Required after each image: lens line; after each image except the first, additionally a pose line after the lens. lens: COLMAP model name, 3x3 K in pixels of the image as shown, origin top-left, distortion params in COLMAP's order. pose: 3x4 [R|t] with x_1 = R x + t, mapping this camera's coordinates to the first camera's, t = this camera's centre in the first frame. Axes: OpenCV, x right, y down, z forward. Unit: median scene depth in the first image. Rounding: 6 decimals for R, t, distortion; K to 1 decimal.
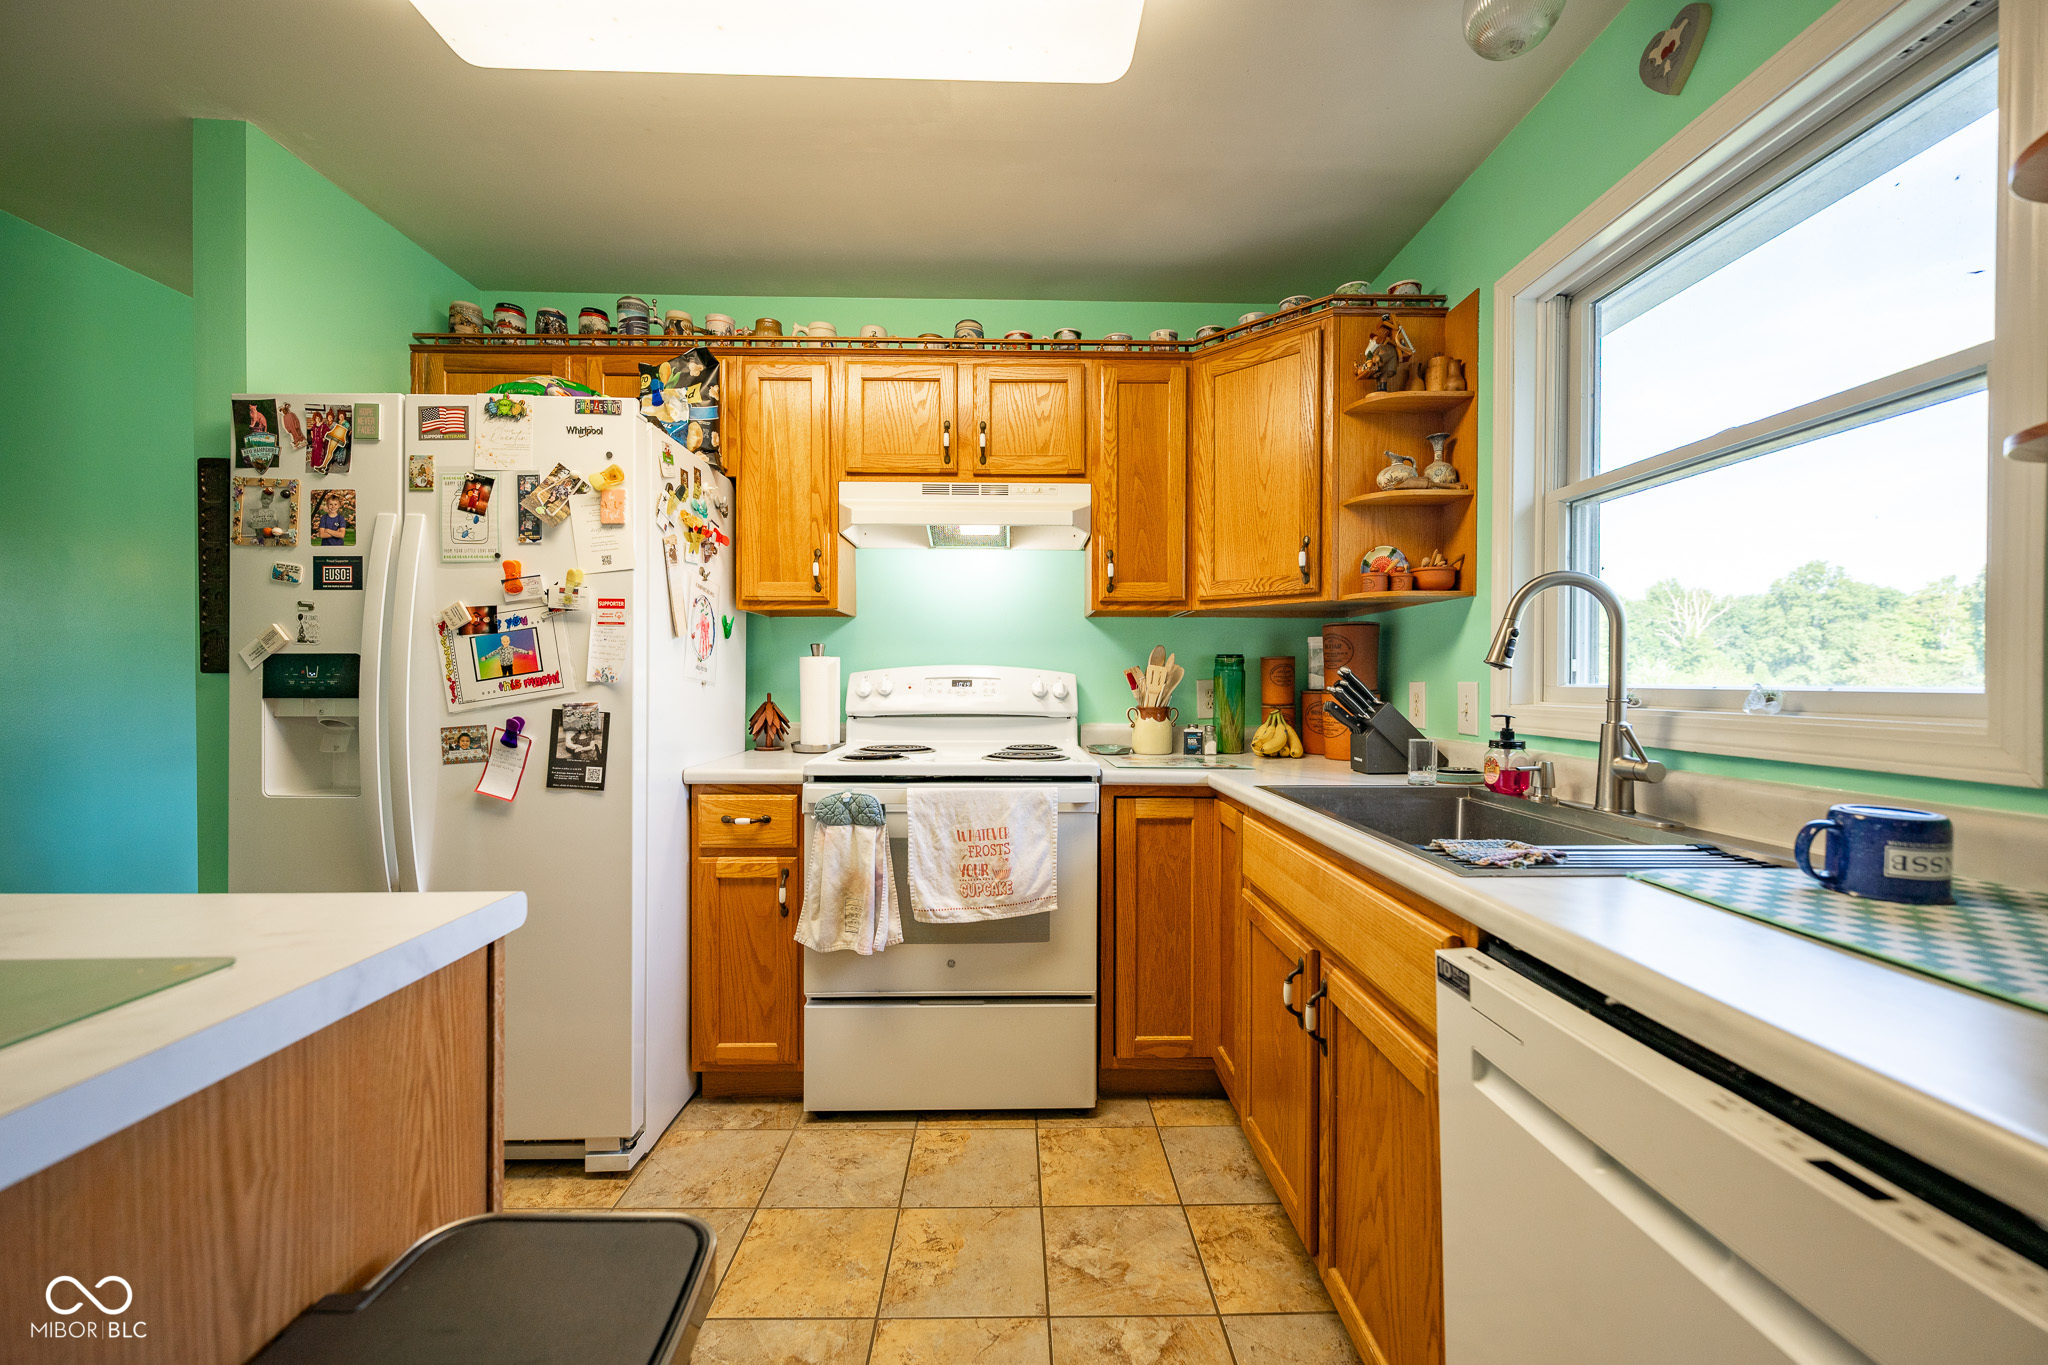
lens RADIAL K [[810.4, 0, 1025.8], [0, 810.4, 683.8], [0, 0, 1]] dist [-0.000130, -0.000273]
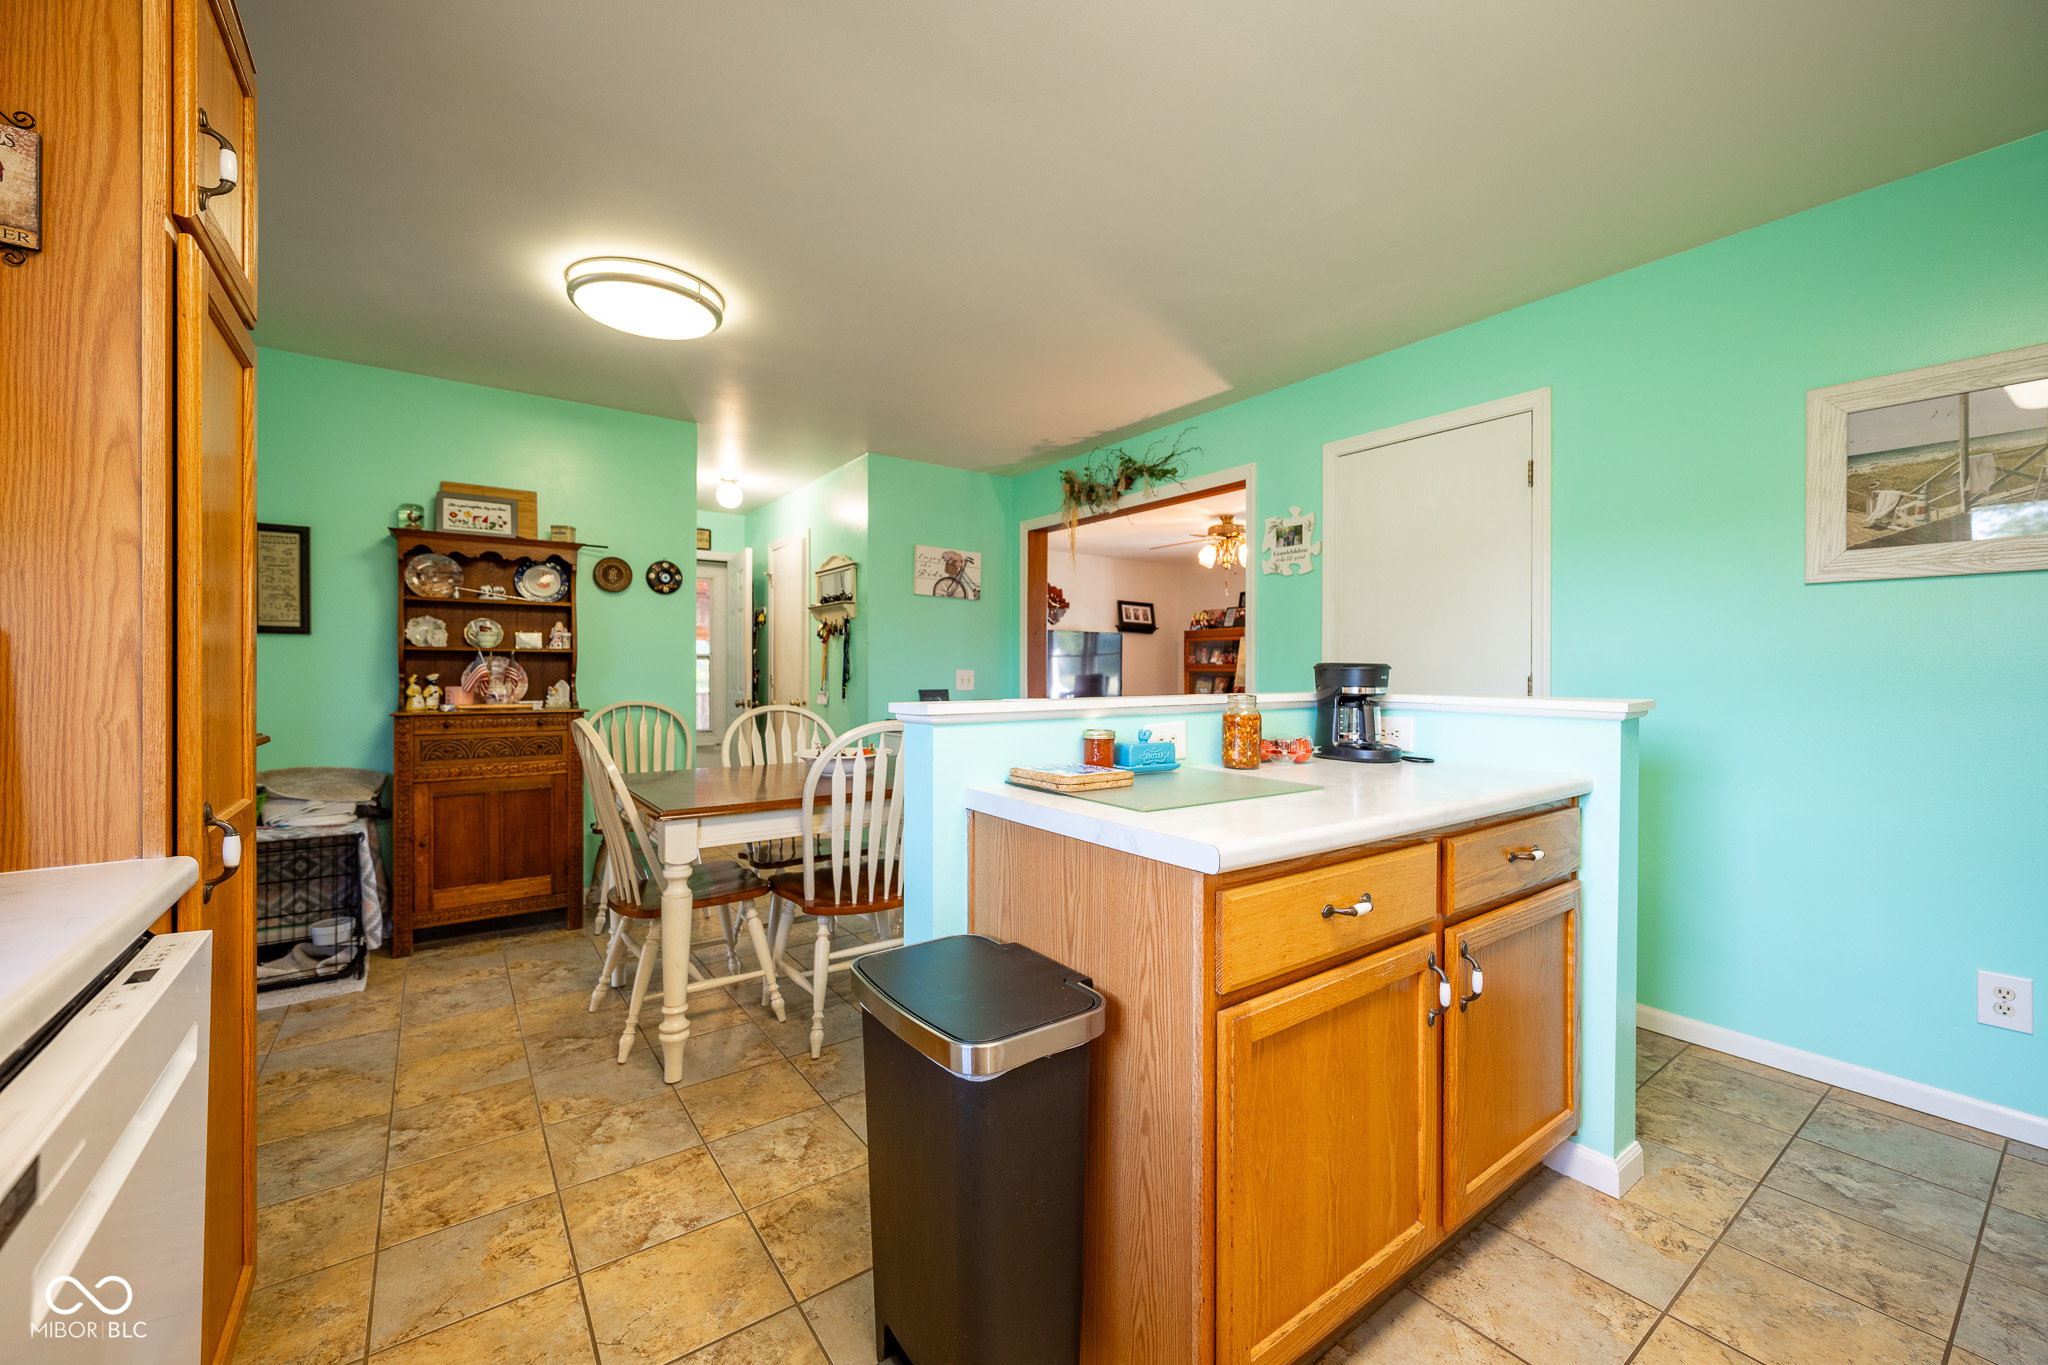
lens RADIAL K [[810.4, 0, 1026.8], [0, 810.4, 672.4], [0, 0, 1]] dist [-0.000130, -0.000273]
pose [[-0.817263, 0.001662, -0.576263, 0.179678], [-0.005903, 0.999919, 0.011256, -0.004145], [0.576235, 0.012600, -0.817187, 1.155331]]
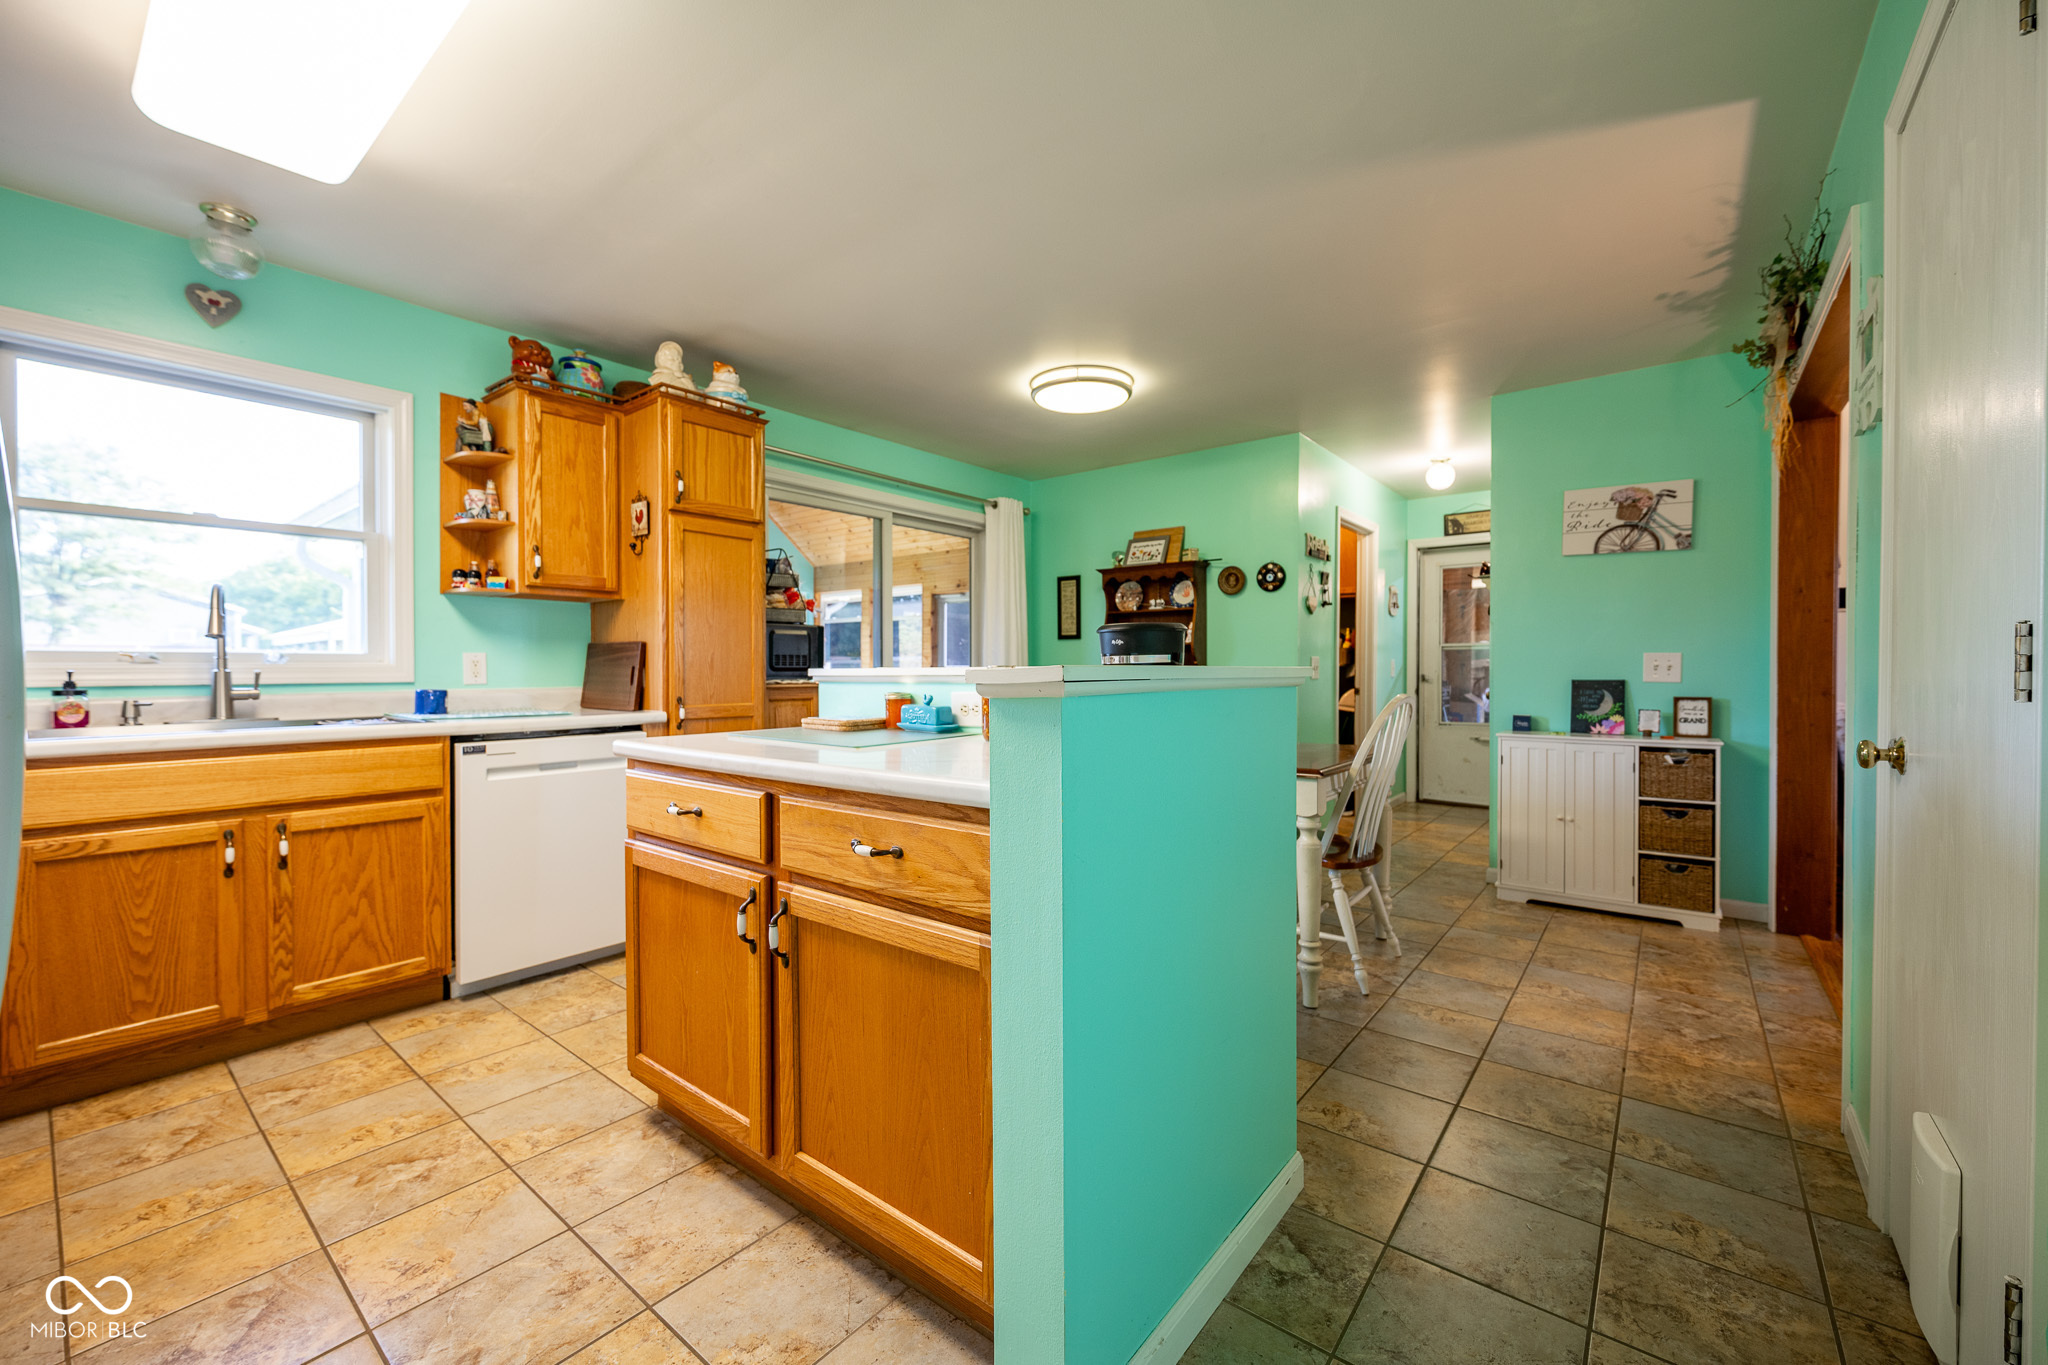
lens RADIAL K [[810.4, 0, 1029.3], [0, 810.4, 677.4], [0, 0, 1]] dist [-0.000130, -0.000273]
pose [[-0.772243, -0.002995, 0.635320, -1.783489], [0.008289, 0.999856, 0.014788, 0.051330], [-0.635273, 0.016686, -0.772107, 1.239535]]
